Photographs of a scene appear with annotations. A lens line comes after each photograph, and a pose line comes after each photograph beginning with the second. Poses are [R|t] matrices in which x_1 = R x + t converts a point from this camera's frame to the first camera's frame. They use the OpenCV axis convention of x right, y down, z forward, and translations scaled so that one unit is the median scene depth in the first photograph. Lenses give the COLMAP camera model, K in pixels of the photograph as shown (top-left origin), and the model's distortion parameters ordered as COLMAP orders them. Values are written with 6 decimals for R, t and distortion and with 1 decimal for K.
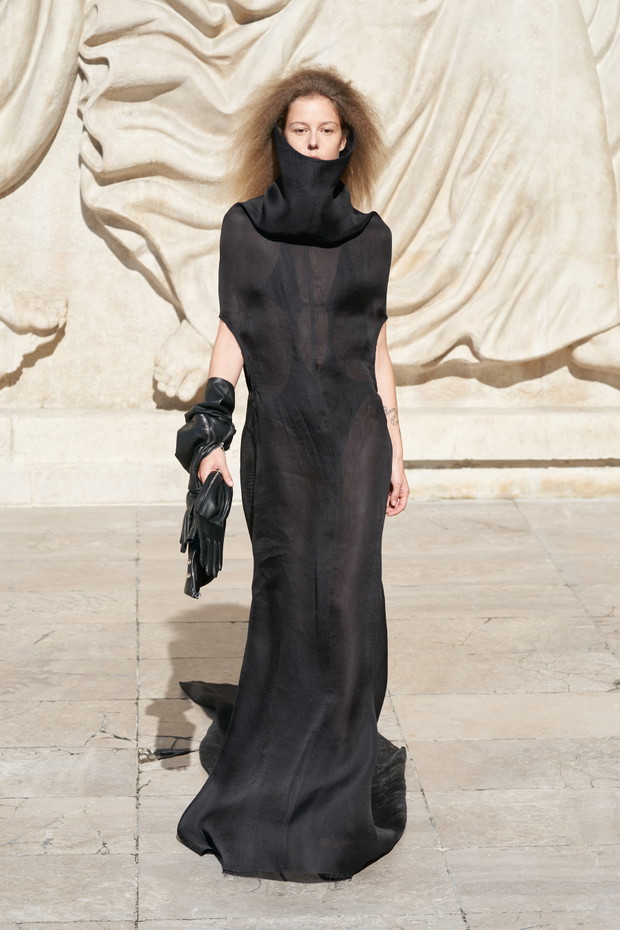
lens RADIAL K [[2859.7, 0, 310.0], [0, 2859.7, 465.0], [0, 0, 1]] dist [-0.073791, -0.506301]
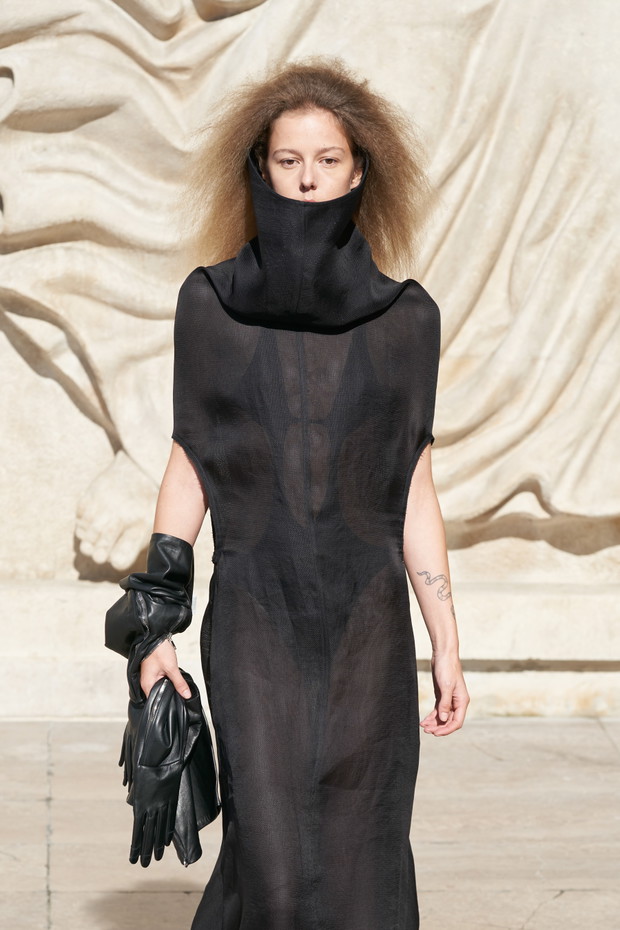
lens RADIAL K [[2859.7, 0, 310.0], [0, 2859.7, 465.0], [0, 0, 1]] dist [-0.073791, -0.506301]
pose [[0.999711, 0.010727, -0.021492, 0.016306], [-0.011819, 0.998612, -0.051322, -0.012764], [0.020912, 0.051561, 0.998451, 0.316568]]
